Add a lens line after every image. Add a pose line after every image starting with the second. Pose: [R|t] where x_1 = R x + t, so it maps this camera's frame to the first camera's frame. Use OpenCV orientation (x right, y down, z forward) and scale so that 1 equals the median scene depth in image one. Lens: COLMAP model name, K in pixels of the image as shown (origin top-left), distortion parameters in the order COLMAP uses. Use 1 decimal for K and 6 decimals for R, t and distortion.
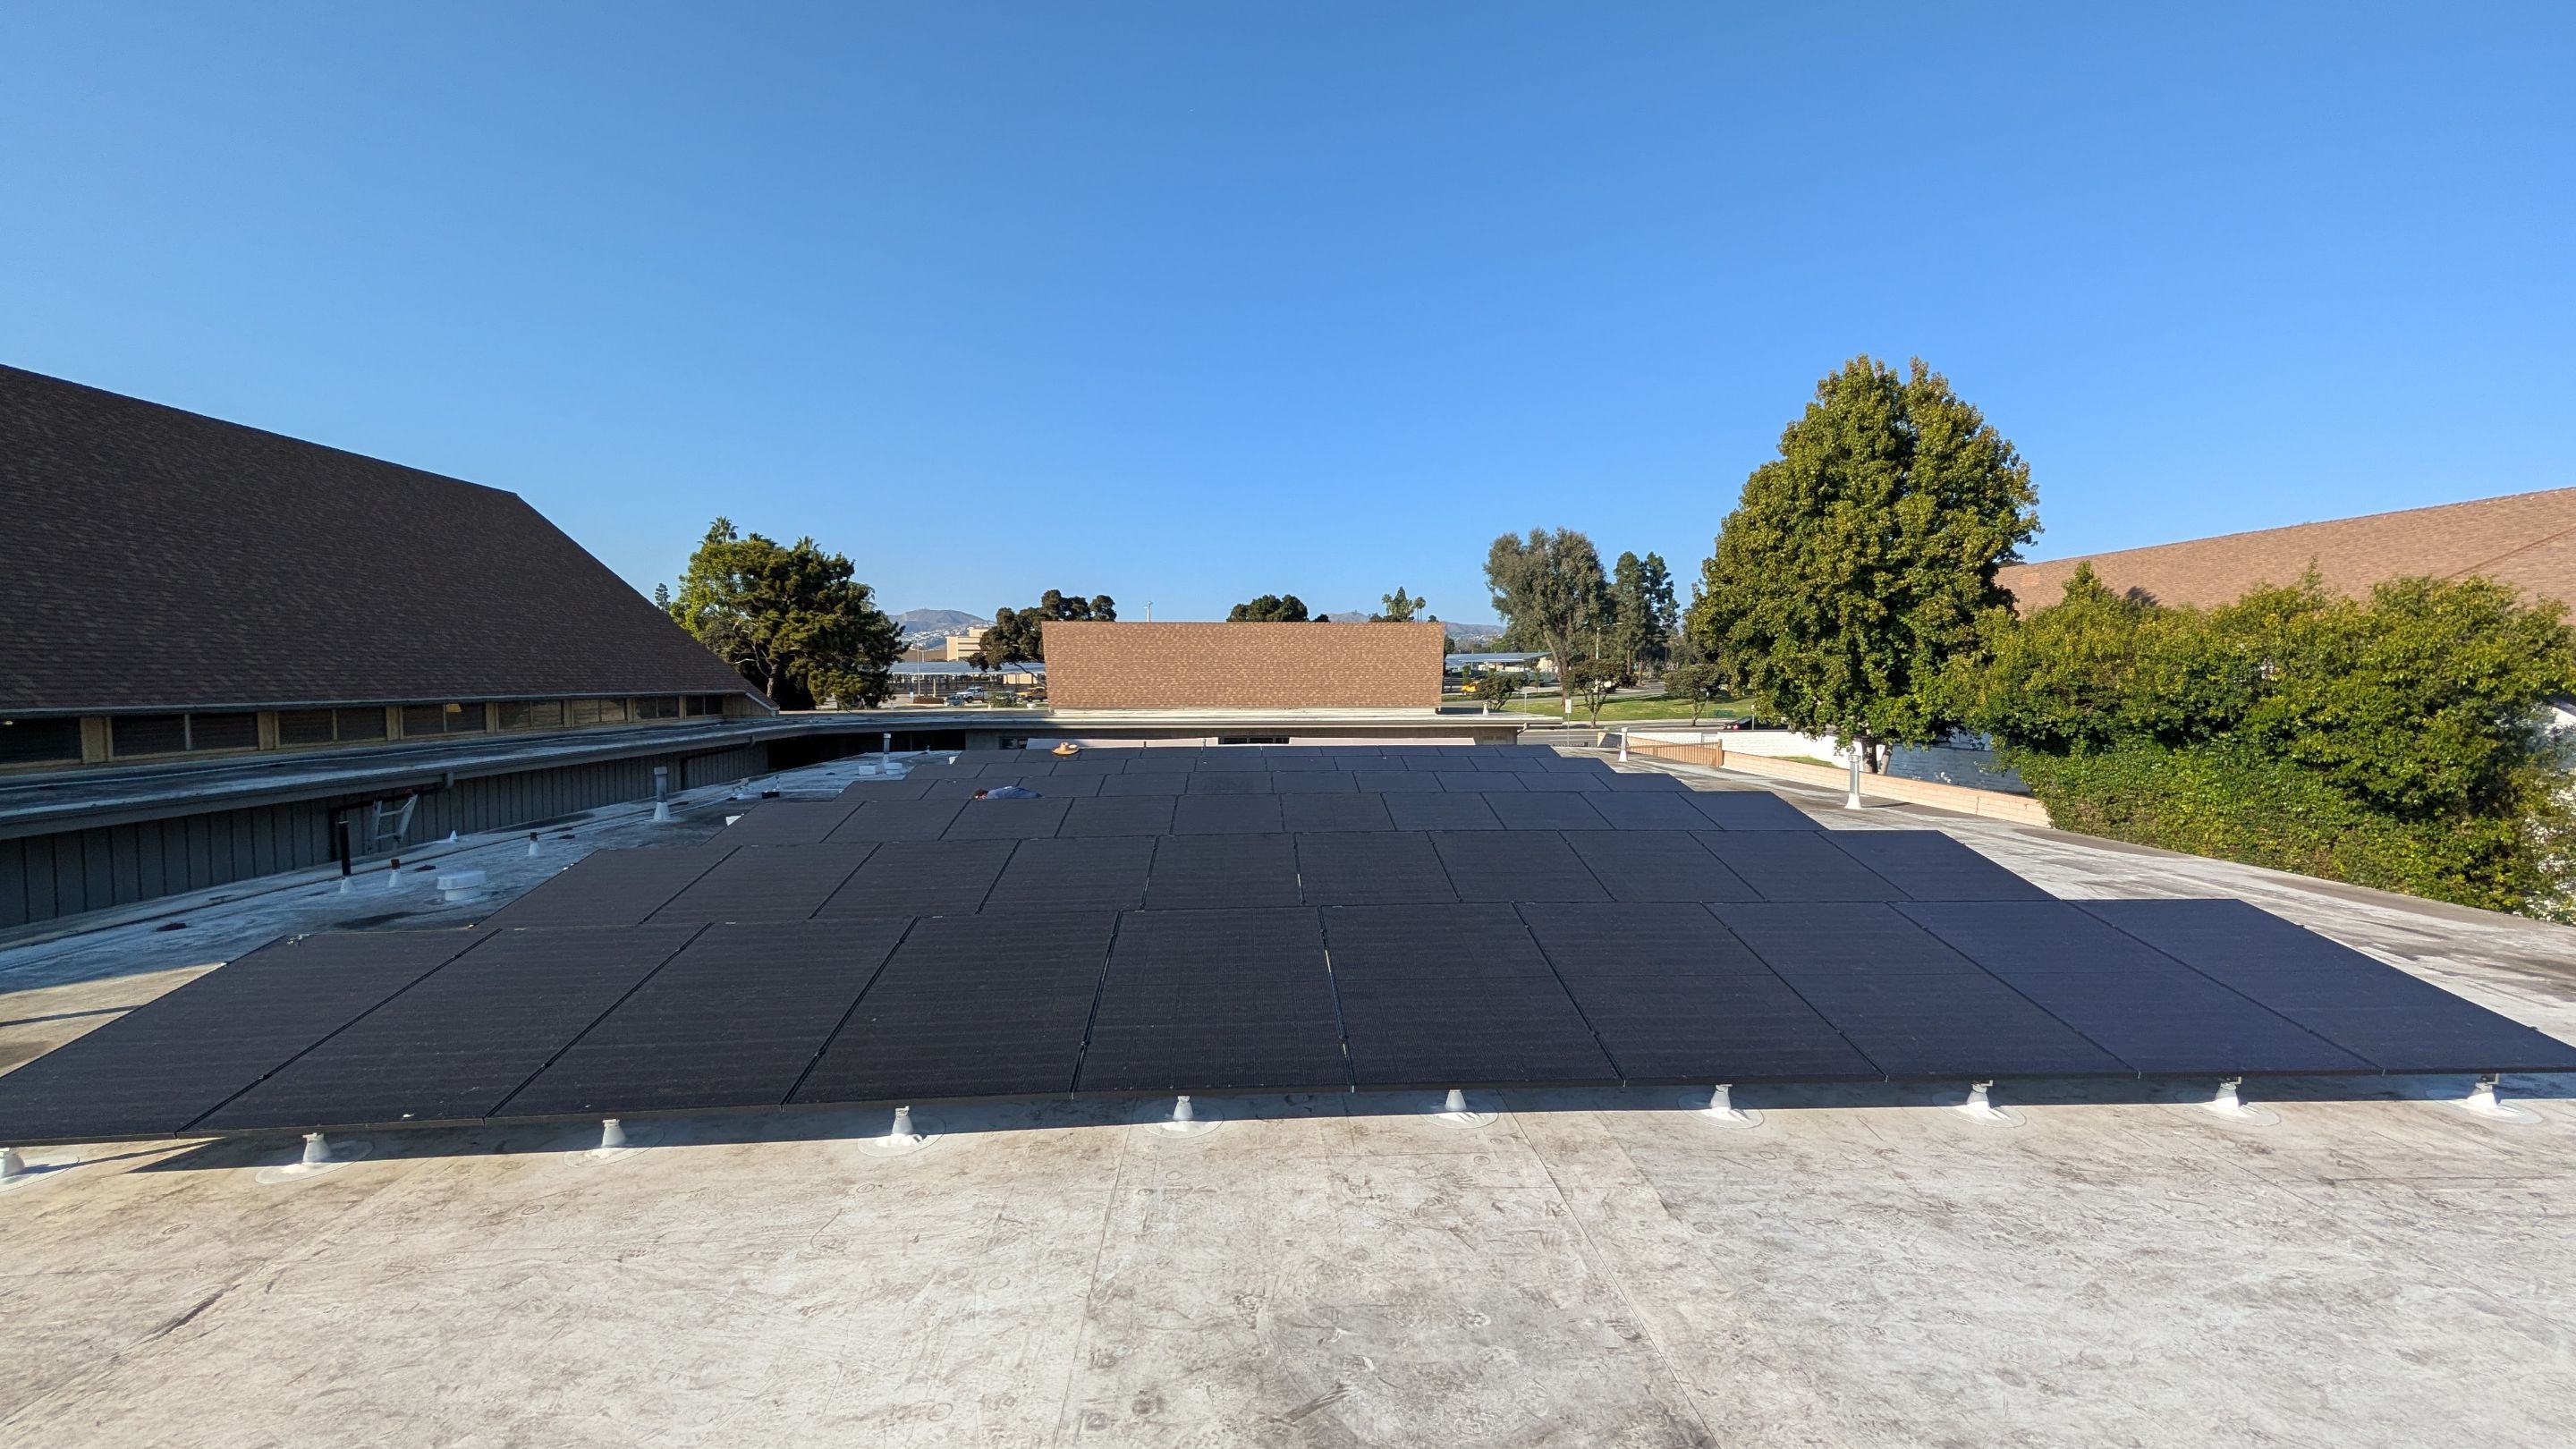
lens RADIAL K [[948.4, 0, 1306.9], [0, 948.4, 737.0], [0, 0, 1]] dist [-0.000022, -0.000078]
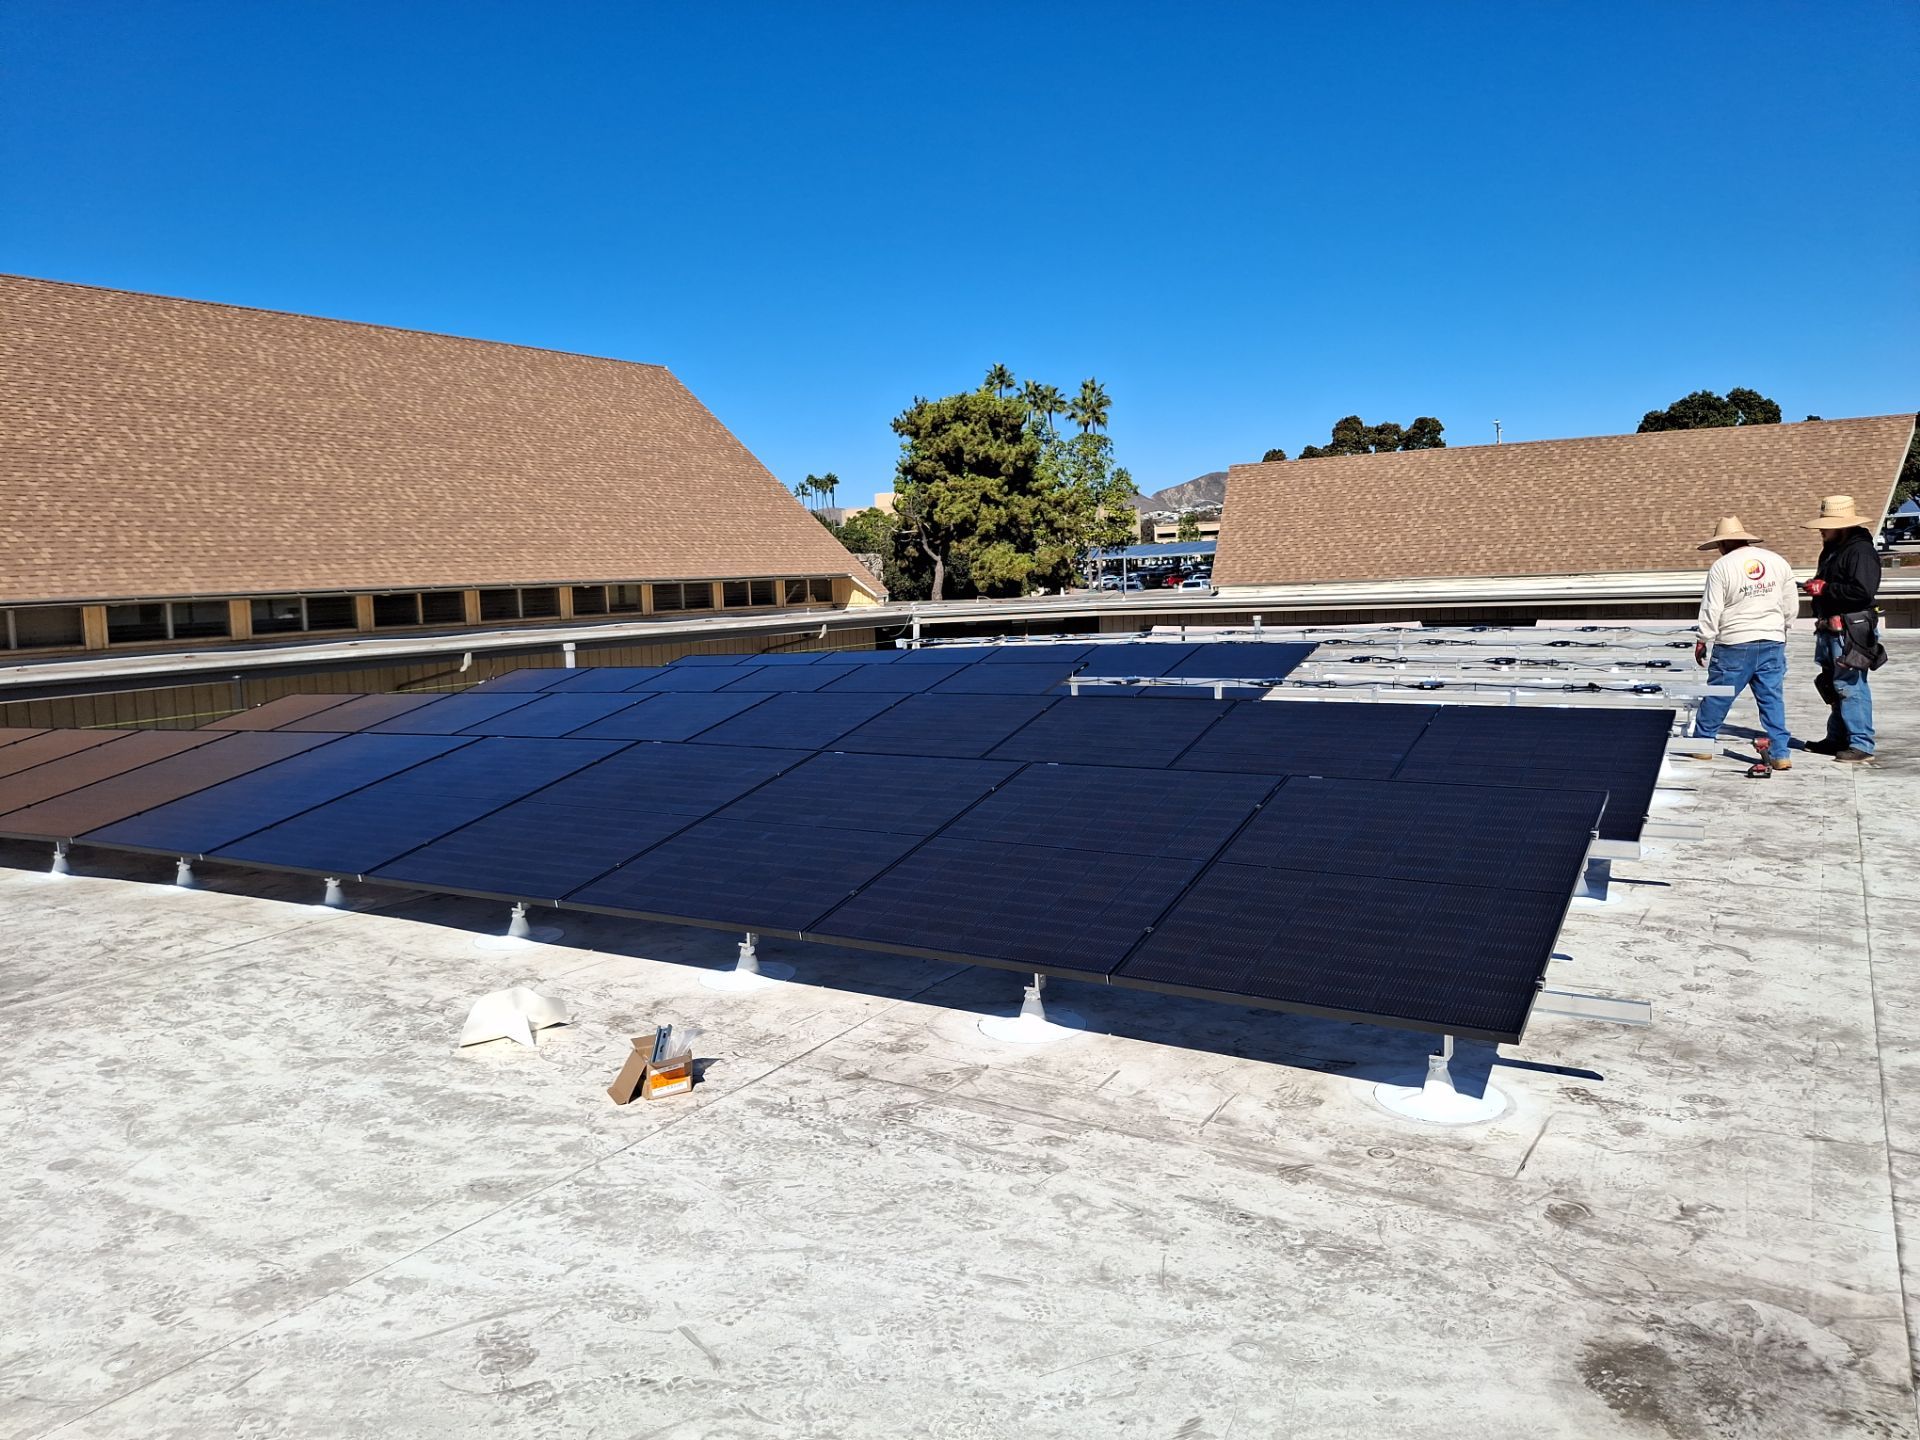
lens RADIAL K [[1409.8, 0, 977.1], [0, 1409.8, 716.5], [0, 0, 1]] dist [0.014304, -0.047093]
pose [[0.829804, 0.025519, -0.557471, 0.349222], [0.004159, 0.998643, 0.051905, 0.025255], [0.558040, -0.045389, 0.828572, 0.029294]]
